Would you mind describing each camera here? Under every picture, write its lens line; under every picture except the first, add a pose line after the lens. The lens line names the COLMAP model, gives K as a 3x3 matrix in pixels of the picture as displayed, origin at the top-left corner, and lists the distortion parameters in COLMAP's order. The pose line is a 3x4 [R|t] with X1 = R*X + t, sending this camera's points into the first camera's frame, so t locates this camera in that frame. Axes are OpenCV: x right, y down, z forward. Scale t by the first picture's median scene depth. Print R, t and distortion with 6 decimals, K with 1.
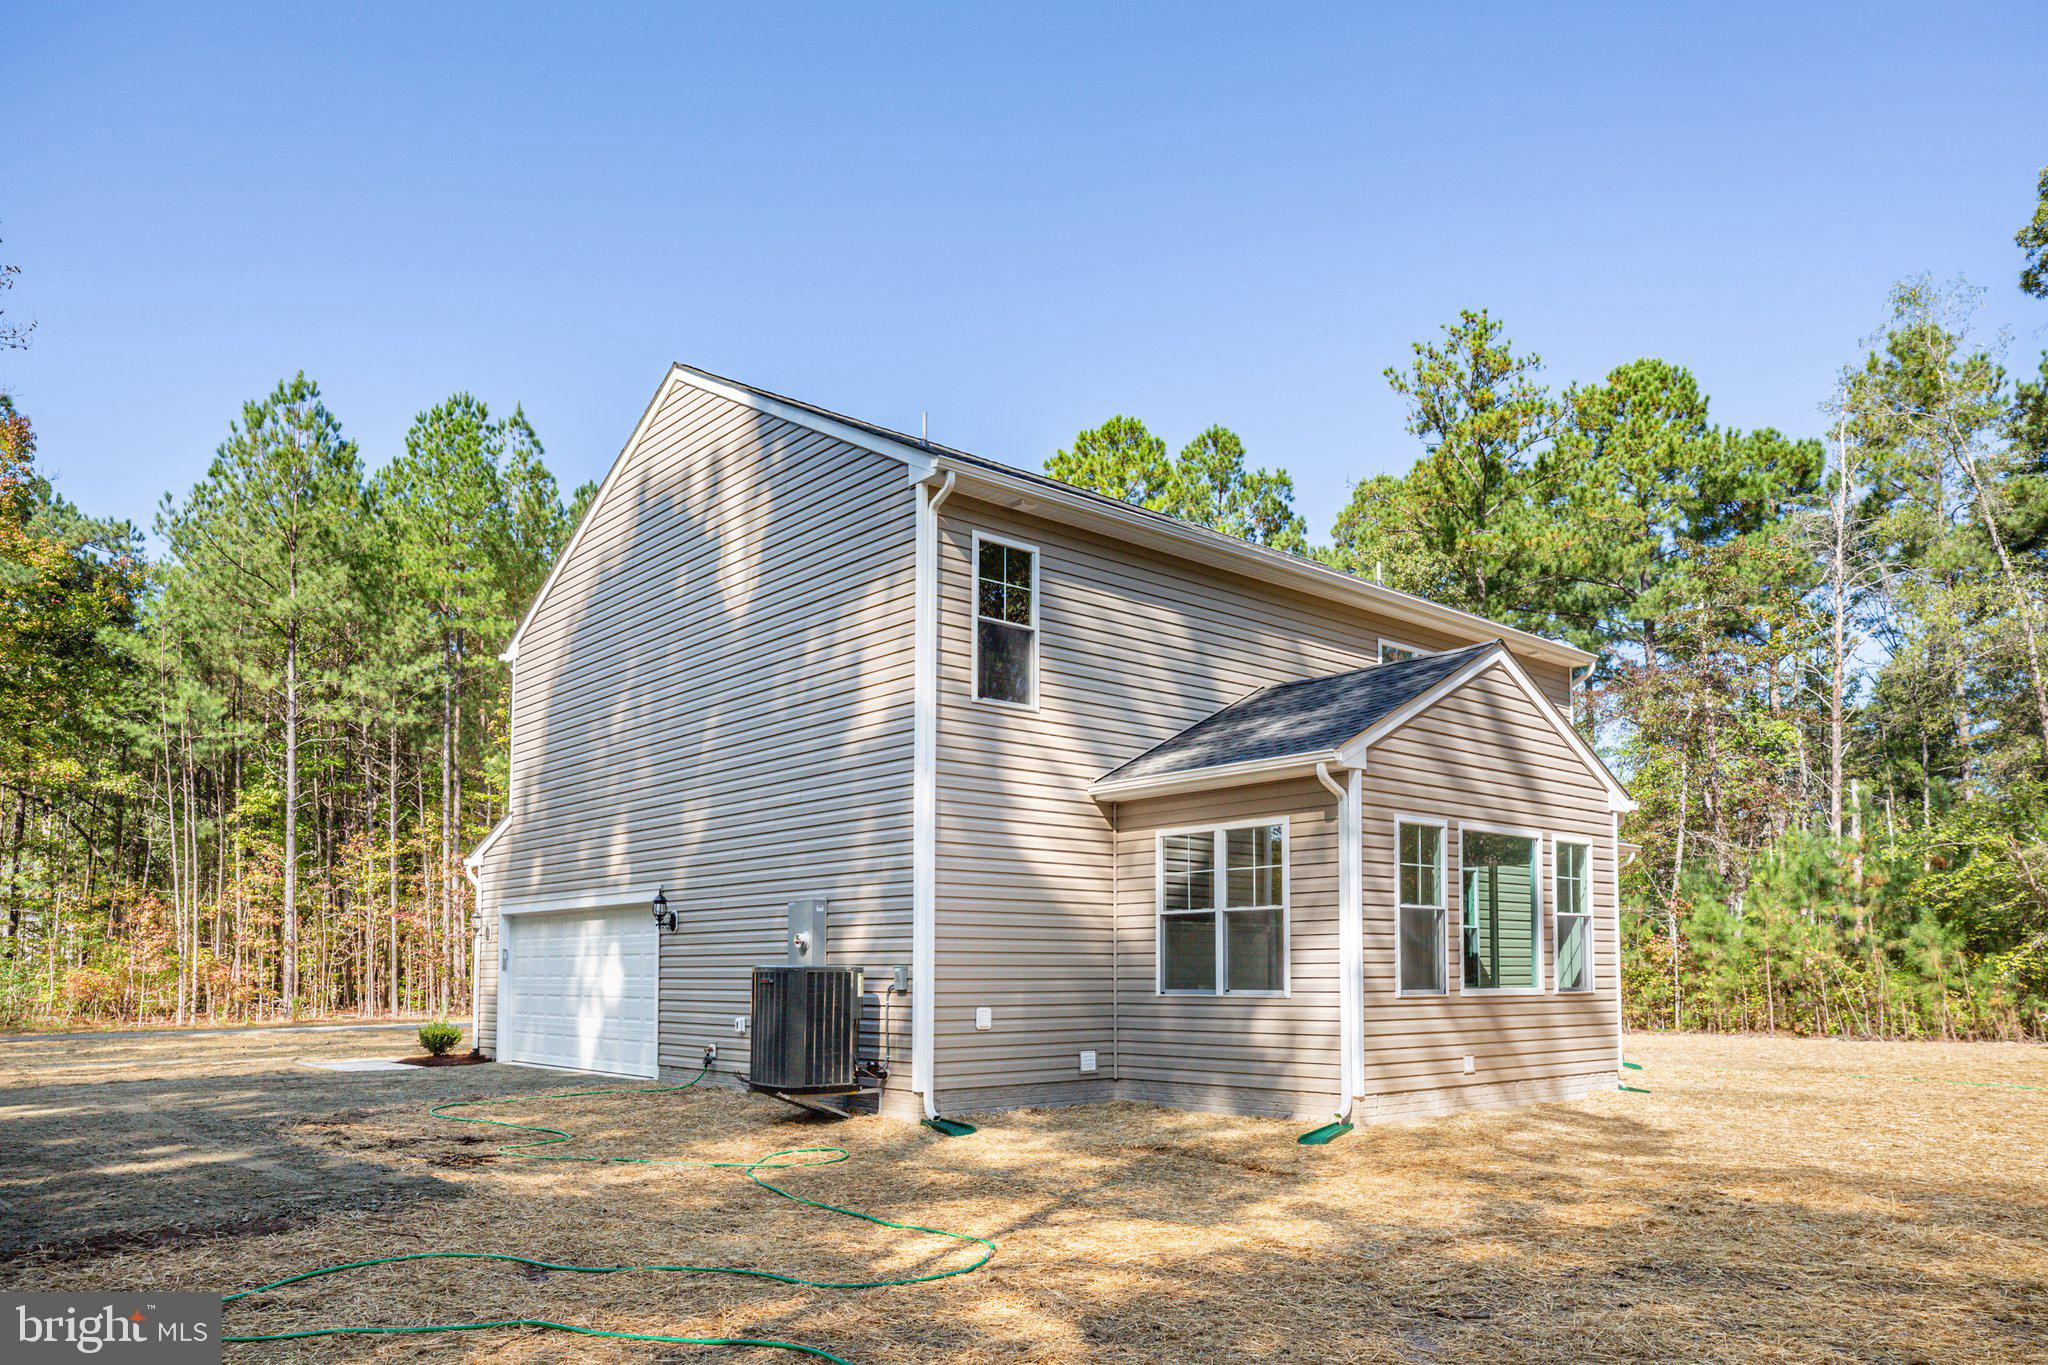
lens RADIAL K [[1421.8, 0, 1023.4], [0, 1421.8, 889.9], [0, 0, 1]] dist [0.016680, 0.005459]
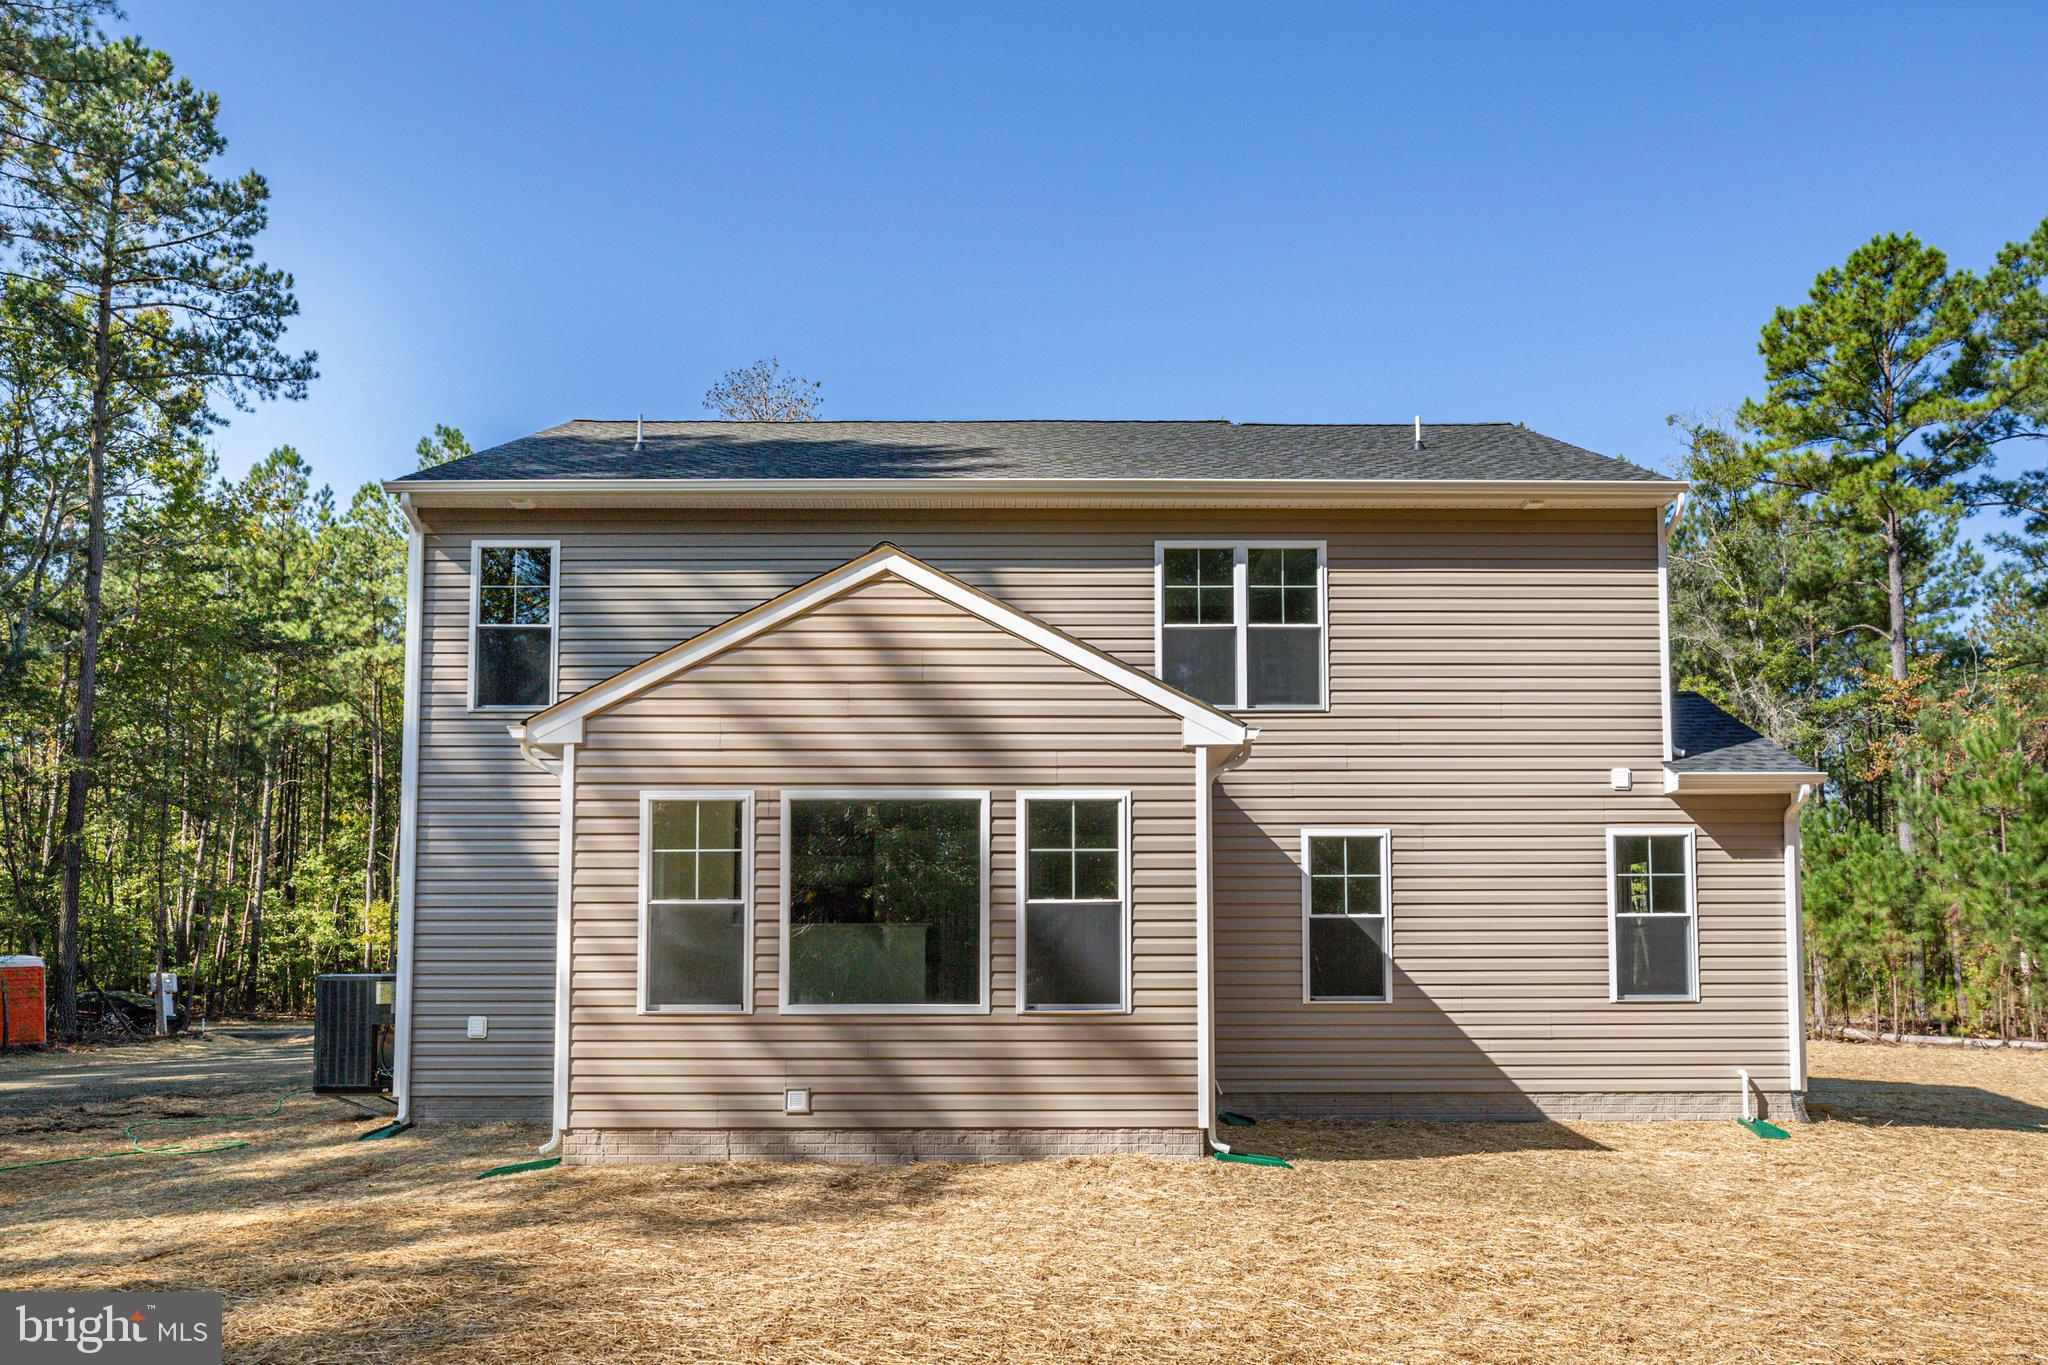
lens RADIAL K [[1421.8, 0, 1023.4], [0, 1421.8, 889.9], [0, 0, 1]] dist [0.016680, 0.005459]
pose [[0.751779, -0.037847, -0.658328, 0.911004], [0.040708, 0.999111, -0.010951, 0.020430], [0.658157, -0.018566, 0.752651, 0.493896]]
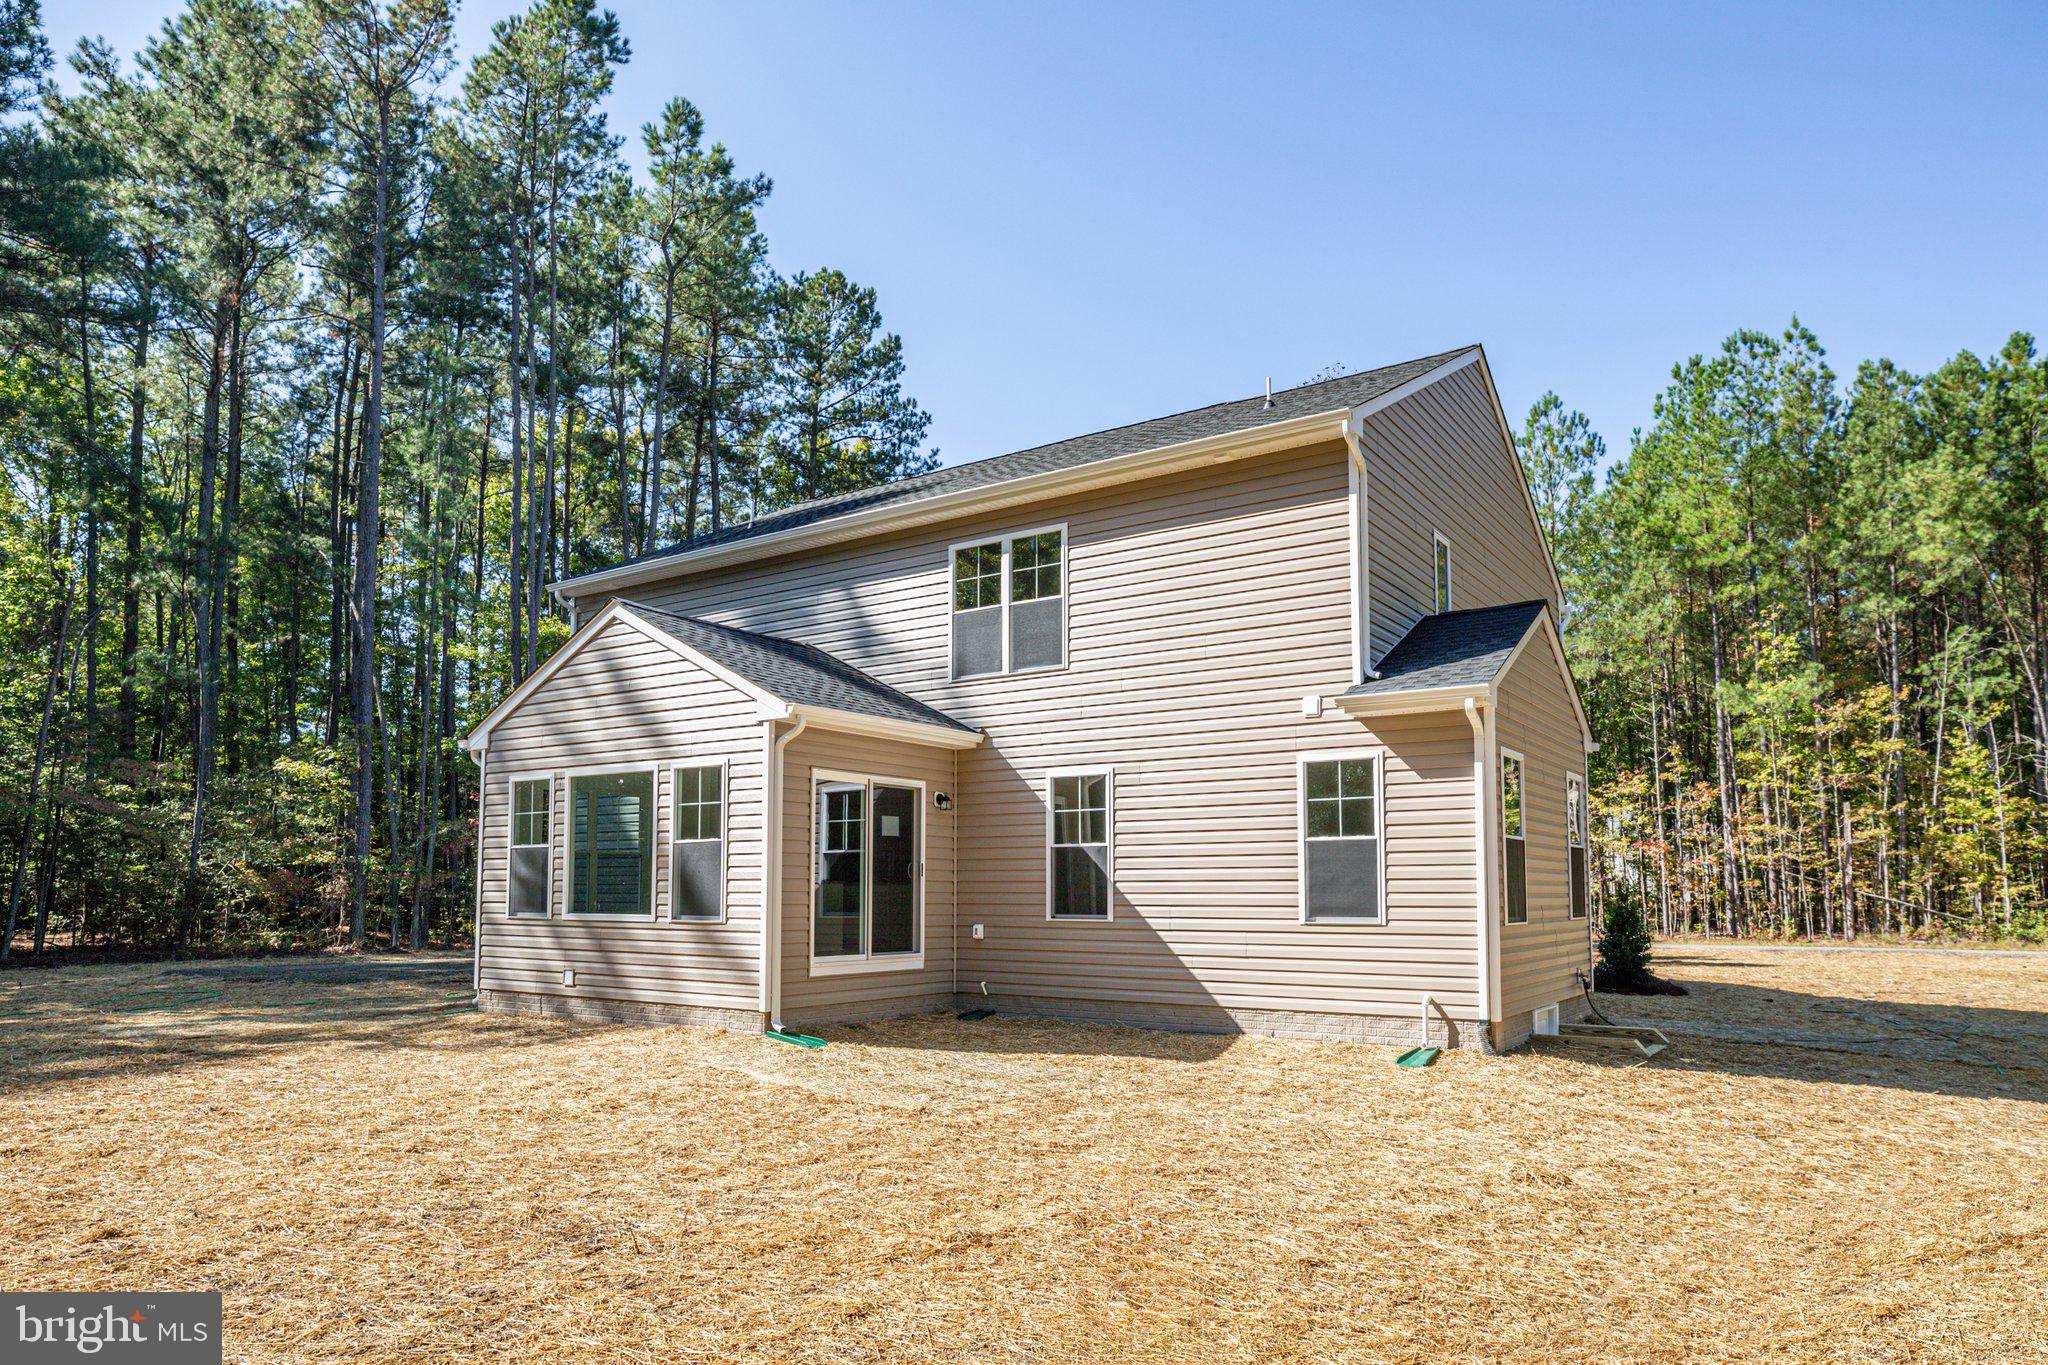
lens RADIAL K [[1243.1, 0, 1019.0], [0, 1243.1, 812.2], [0, 0, 1]] dist [0.005326, 0.000448]
pose [[0.249632, -0.063102, -0.966283, 1.381476], [0.055817, 0.997153, -0.050698, 0.058491], [0.966731, -0.041279, 0.252444, 1.092546]]
